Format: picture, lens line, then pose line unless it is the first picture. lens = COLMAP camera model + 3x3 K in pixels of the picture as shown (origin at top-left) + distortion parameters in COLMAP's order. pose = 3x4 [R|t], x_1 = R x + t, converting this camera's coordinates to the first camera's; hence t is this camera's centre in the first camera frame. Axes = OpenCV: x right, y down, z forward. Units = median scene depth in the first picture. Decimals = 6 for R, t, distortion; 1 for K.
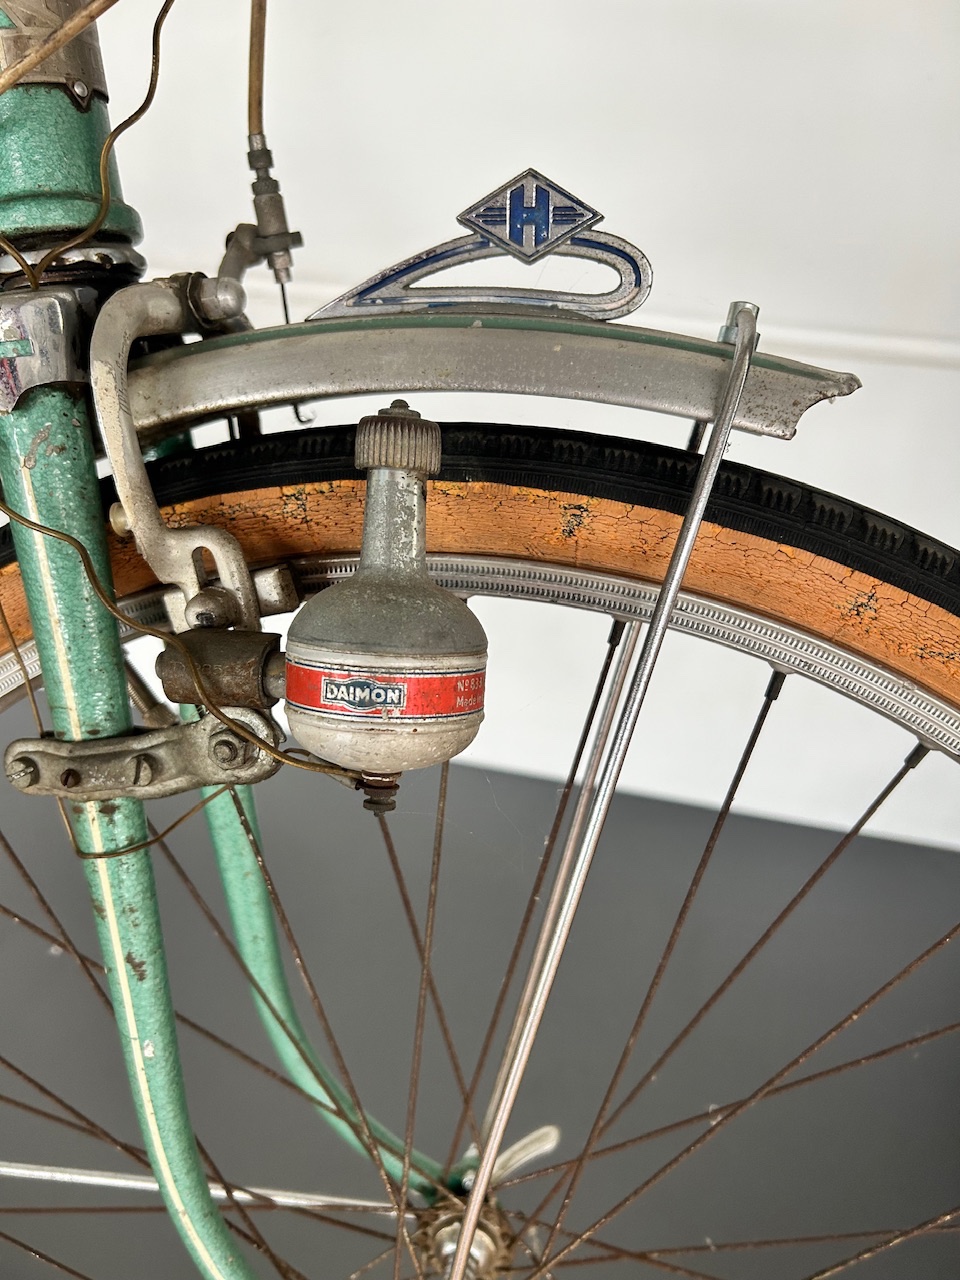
lens RADIAL K [[1017.3, 0, 480.0], [0, 1017.3, 640.0], [0, 0, 1]] dist [0.068649, -0.107900]
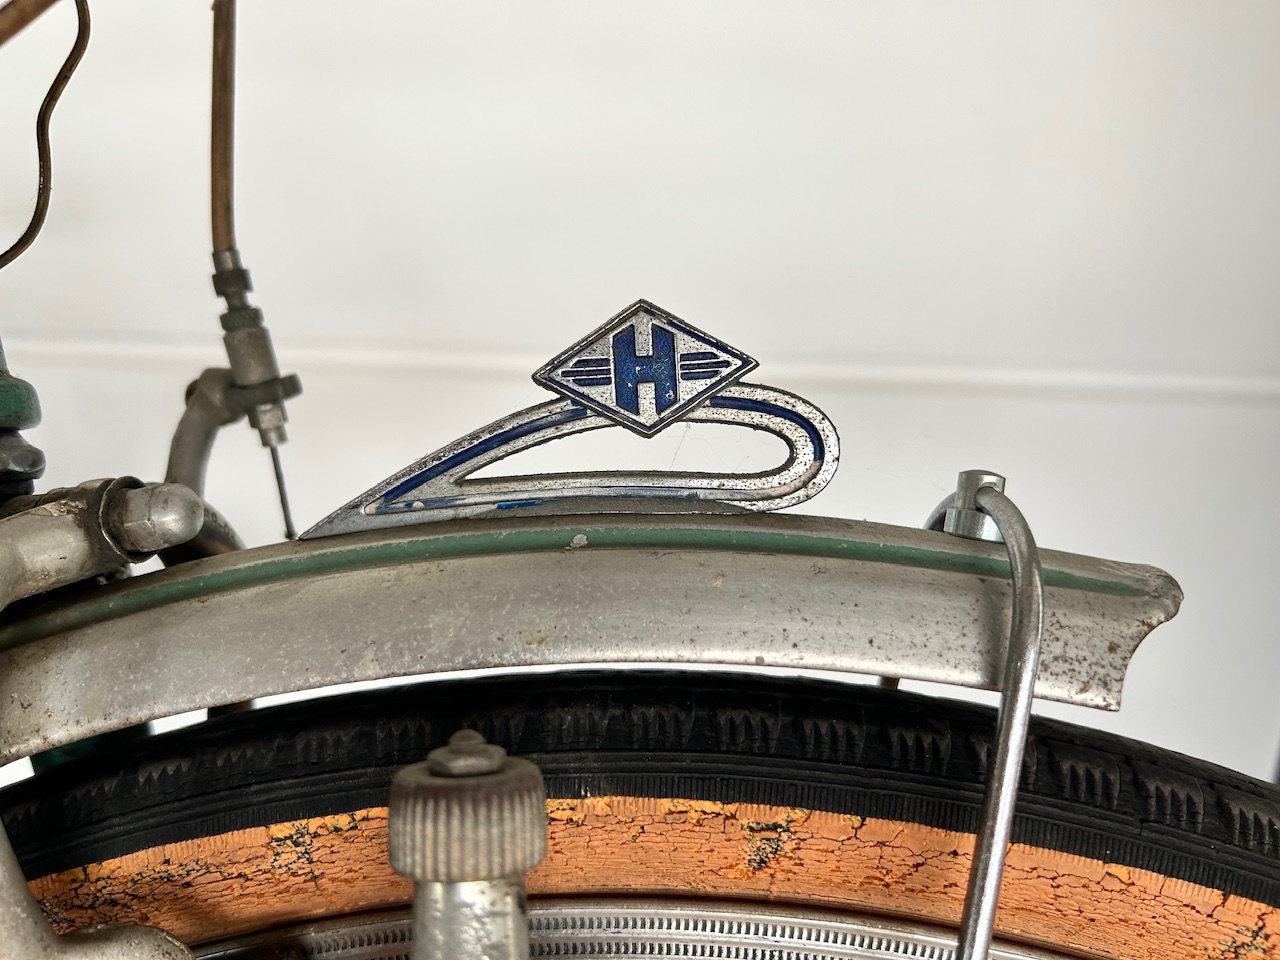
lens RADIAL K [[1017.3, 0, 640.0], [0, 1017.3, 480.0], [0, 0, 1]] dist [0.068649, -0.107900]
pose [[0.991043, -0.080300, 0.106707, -0.029224], [0.095994, 0.983834, -0.151181, -0.245777], [-0.092842, 0.160070, 0.982730, 0.376219]]
